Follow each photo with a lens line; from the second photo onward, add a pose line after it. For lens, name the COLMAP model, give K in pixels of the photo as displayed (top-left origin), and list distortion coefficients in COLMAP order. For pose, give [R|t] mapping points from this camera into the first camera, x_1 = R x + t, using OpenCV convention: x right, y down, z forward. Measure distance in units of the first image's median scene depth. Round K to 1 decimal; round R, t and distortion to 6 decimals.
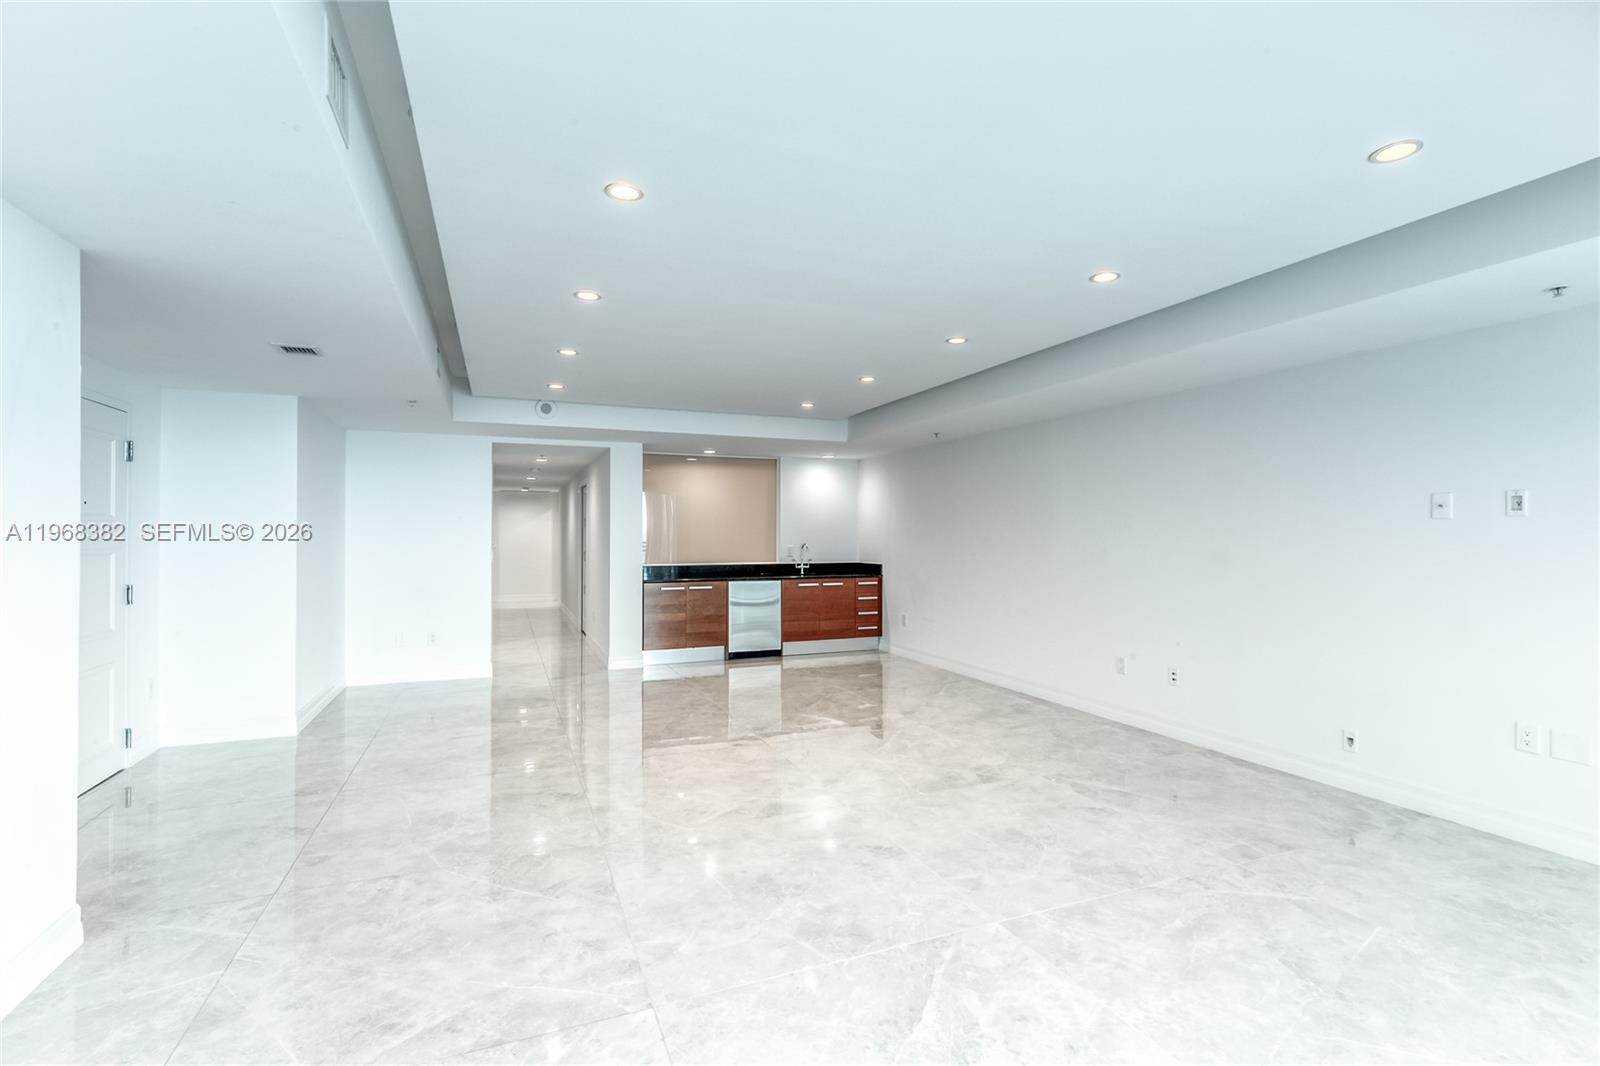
lens RADIAL K [[696.2, 0, 780.6], [0, 696.2, 532.8], [0, 0, 1]] dist [0.004650, -0.001555]
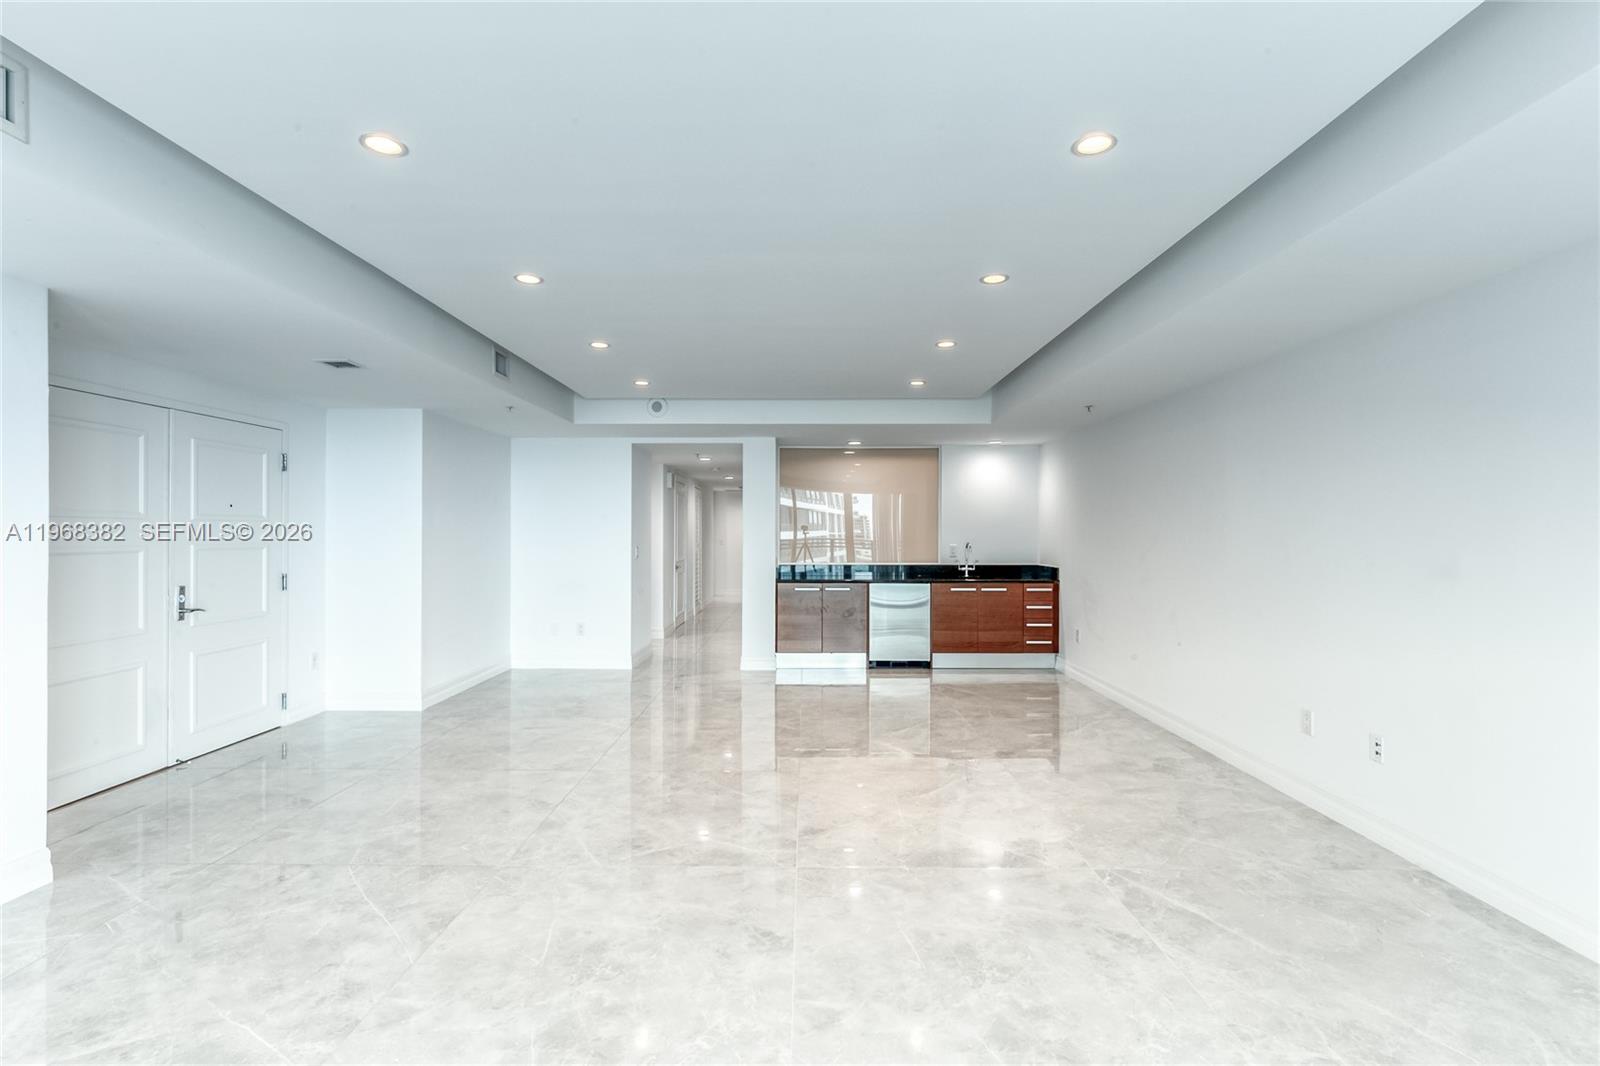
lens RADIAL K [[696.2, 0, 798.7], [0, 696.2, 539.1], [0, 0, 1]] dist [0.004650, -0.001555]
pose [[0.930256, 0.004342, -0.366885, 0.221599], [0.000390, 0.999918, 0.012822, -0.000724], [0.366910, -0.012071, 0.930178, 0.140436]]
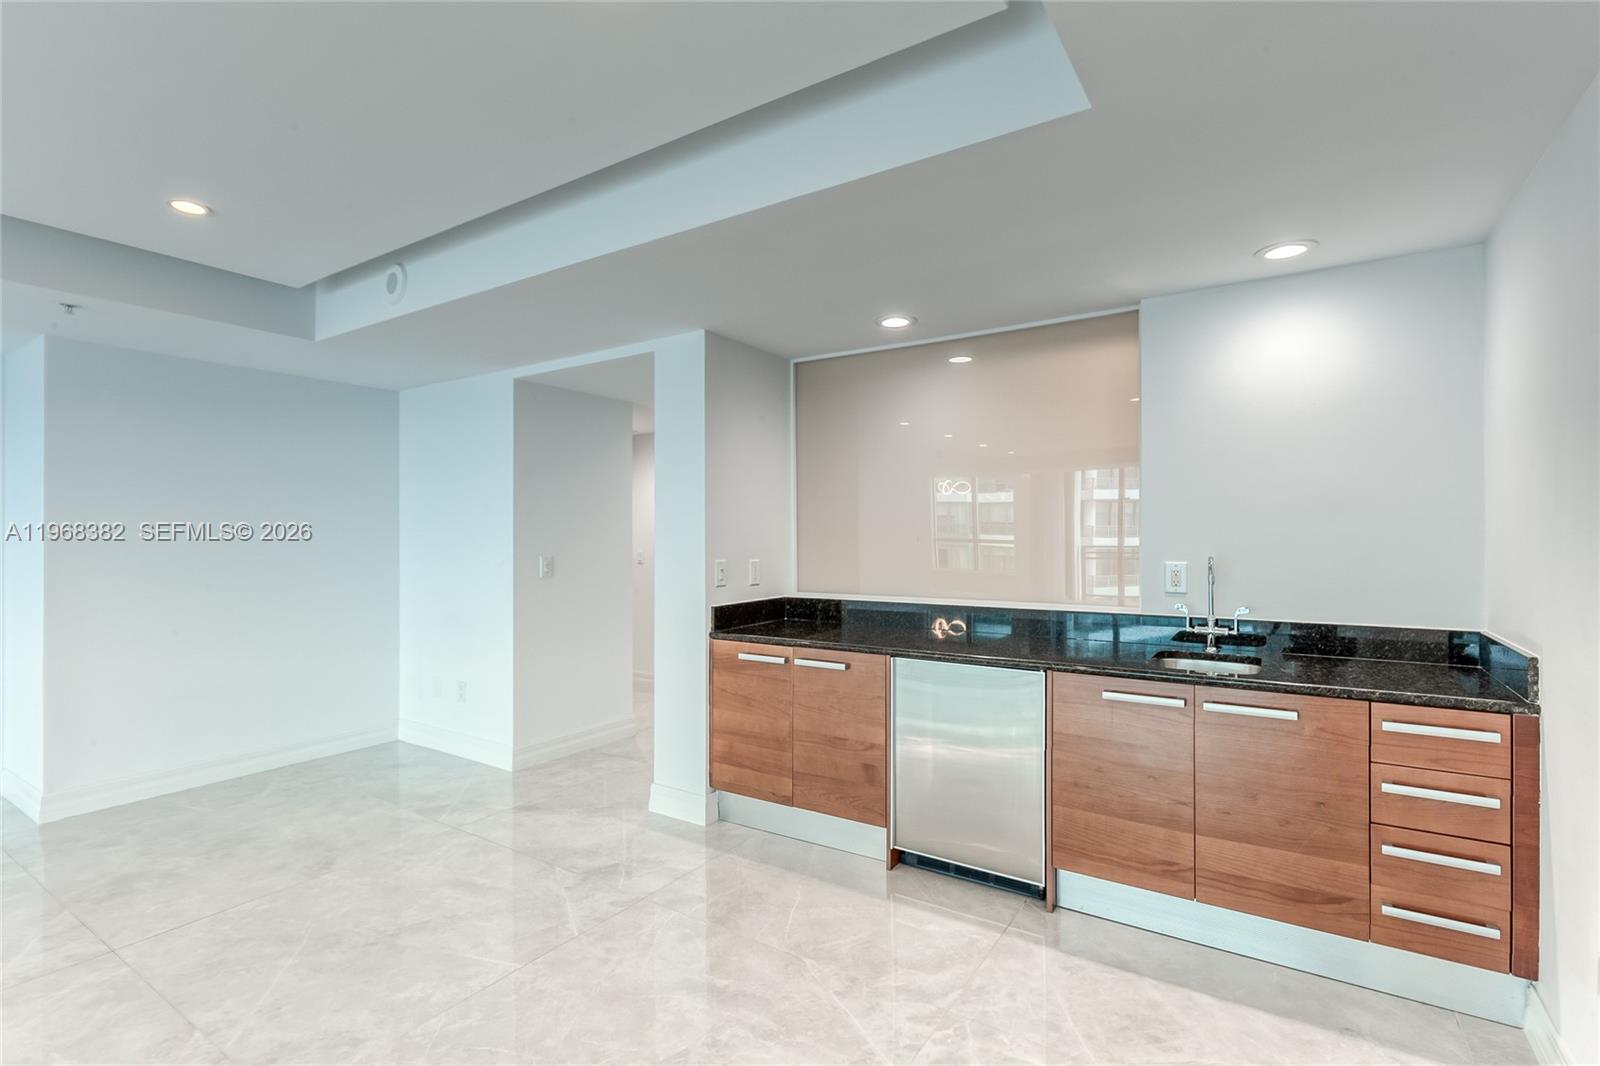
lens RADIAL K [[738.8, 0, 805.8], [0, 738.8, 531.0], [0, 0, 1]] dist [-0.010879, -0.001091]
pose [[0.576356, -0.006508, -0.817173, 0.276338], [0.003129, 0.999979, -0.005757, 0.006820], [0.817193, 0.000761, 0.576364, 0.924094]]
